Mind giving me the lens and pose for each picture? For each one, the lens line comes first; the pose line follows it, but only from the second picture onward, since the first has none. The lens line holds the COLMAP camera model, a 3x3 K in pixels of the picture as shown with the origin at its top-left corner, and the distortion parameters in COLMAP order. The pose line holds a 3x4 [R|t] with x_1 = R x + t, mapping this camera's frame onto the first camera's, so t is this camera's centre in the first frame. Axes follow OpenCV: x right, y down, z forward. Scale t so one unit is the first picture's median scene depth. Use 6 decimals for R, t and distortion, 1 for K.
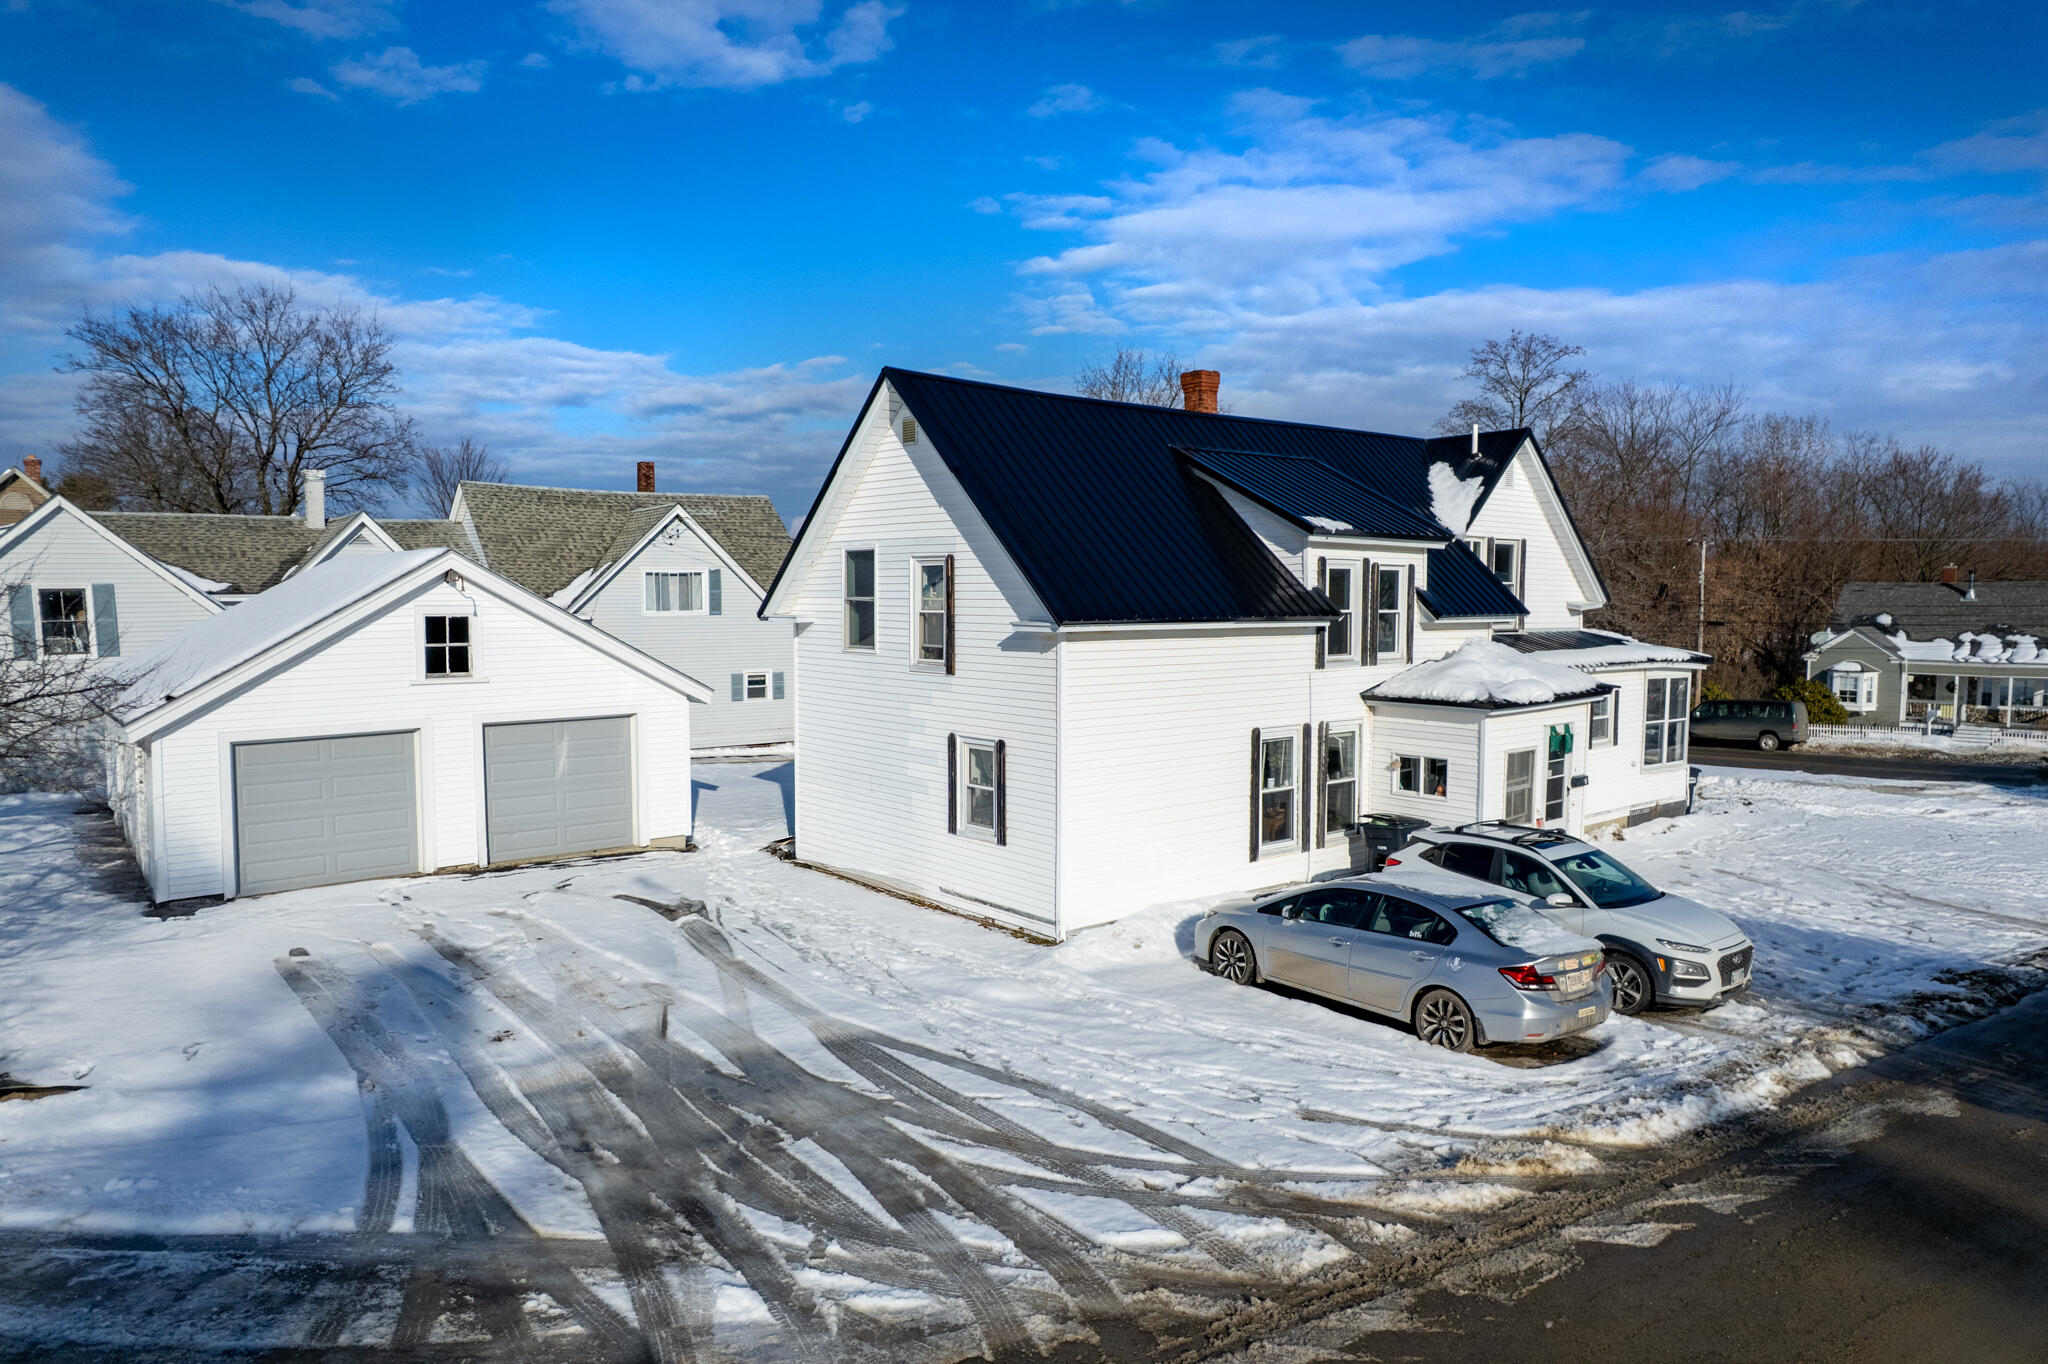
lens RADIAL K [[1294.3, 0, 1026.6], [0, 1294.3, 687.9], [0, 0, 1]] dist [-0.059093, 0.043395]
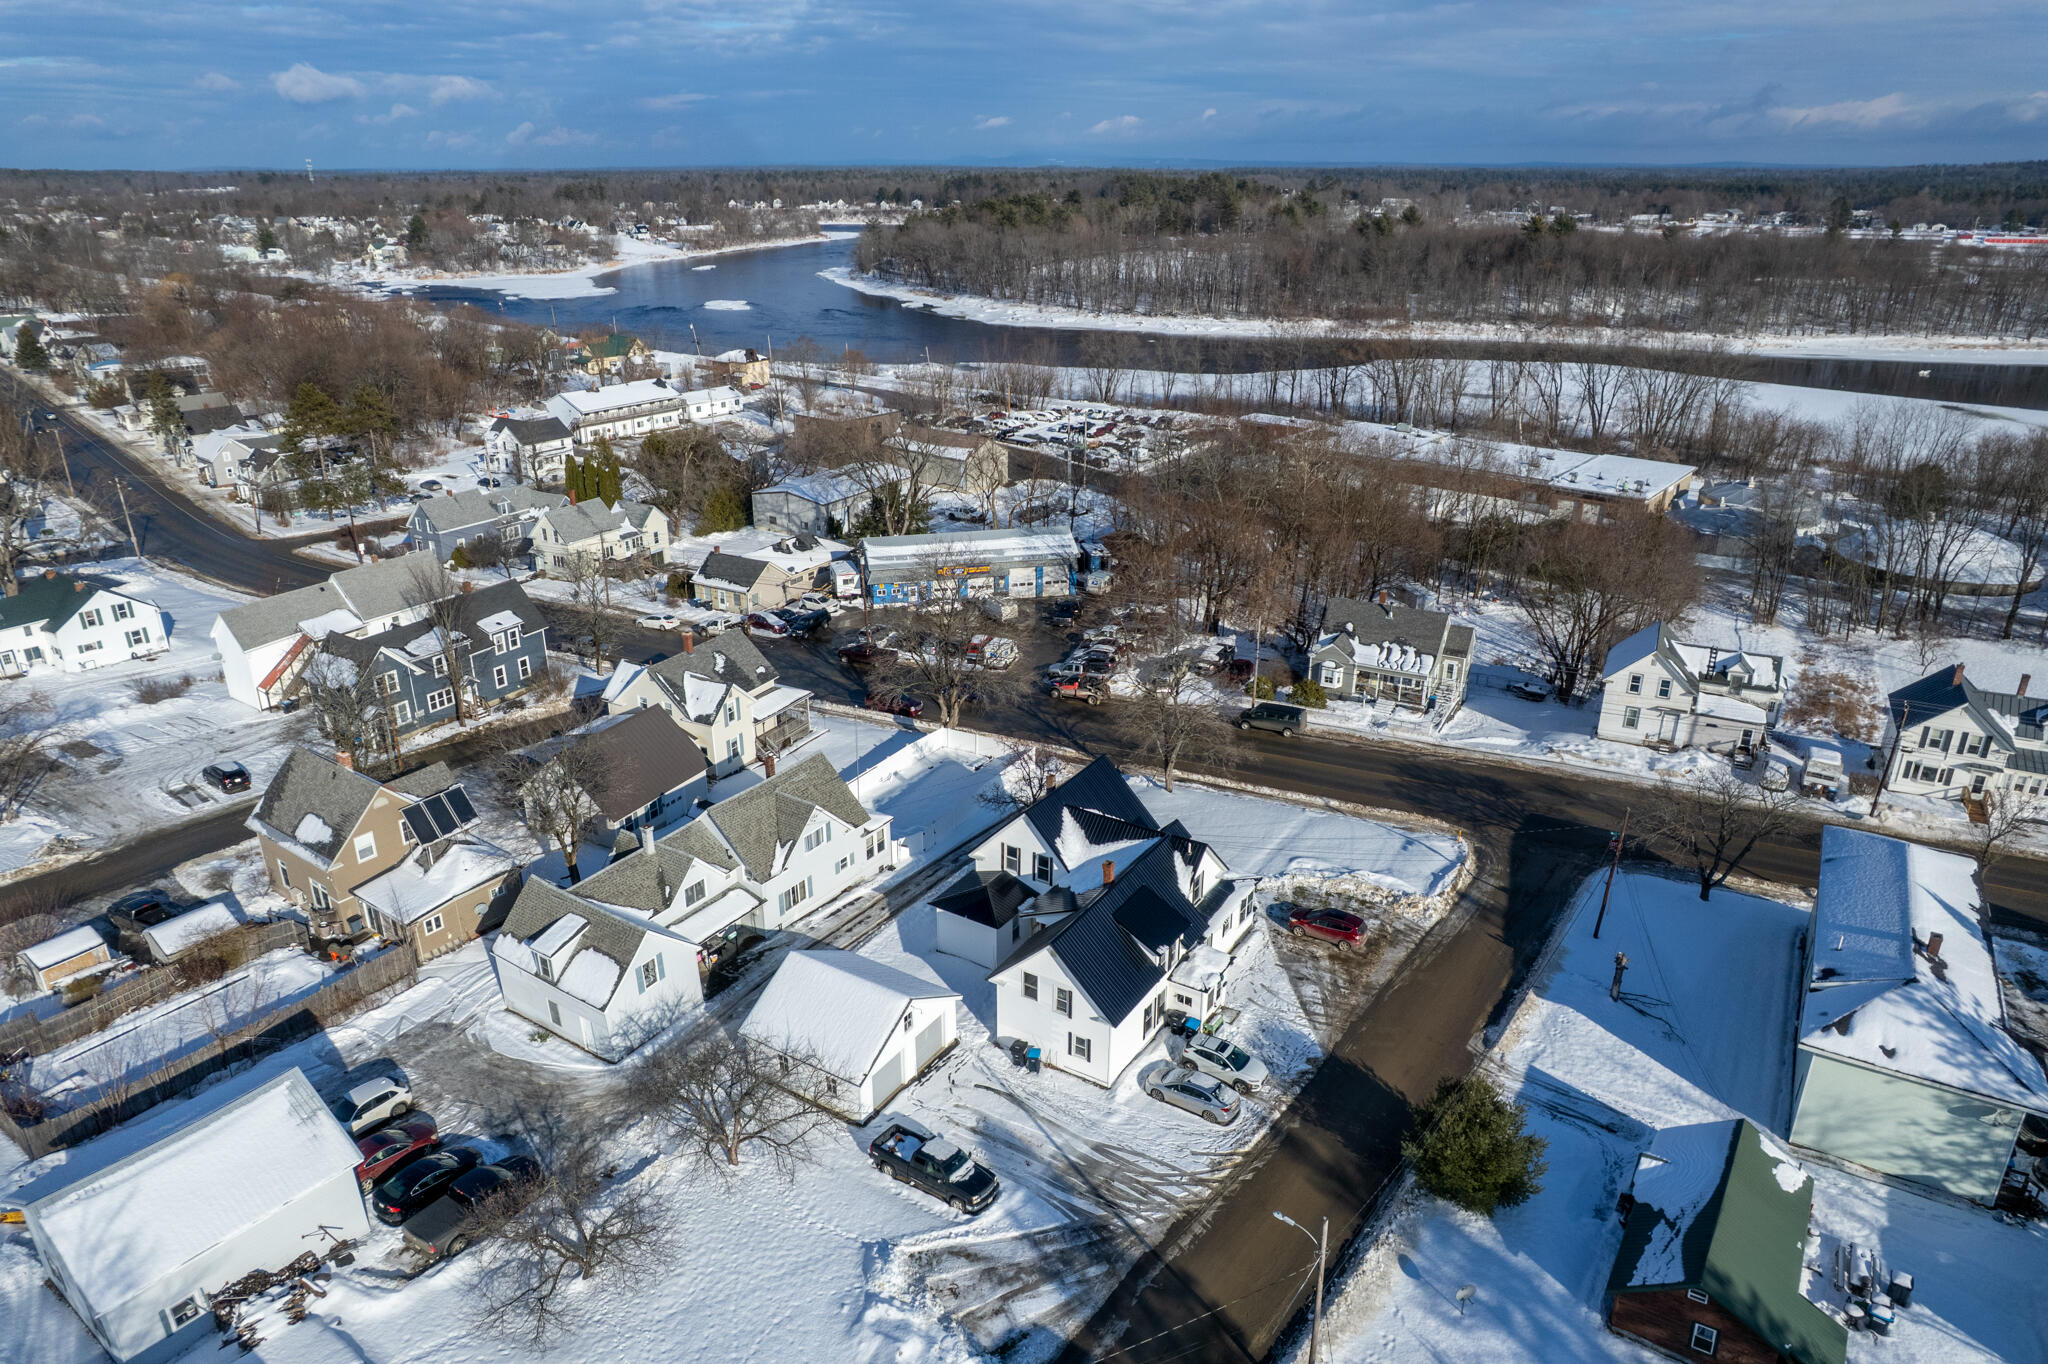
lens RADIAL K [[1294.3, 0, 1014.6], [0, 1294.3, 677.5], [0, 0, 1]] dist [-0.059093, 0.043395]
pose [[0.950955, -0.120344, 0.284960, -1.001149], [0.028281, 0.951184, 0.307325, -1.816926], [-0.308035, -0.284193, 0.907937, -1.743728]]
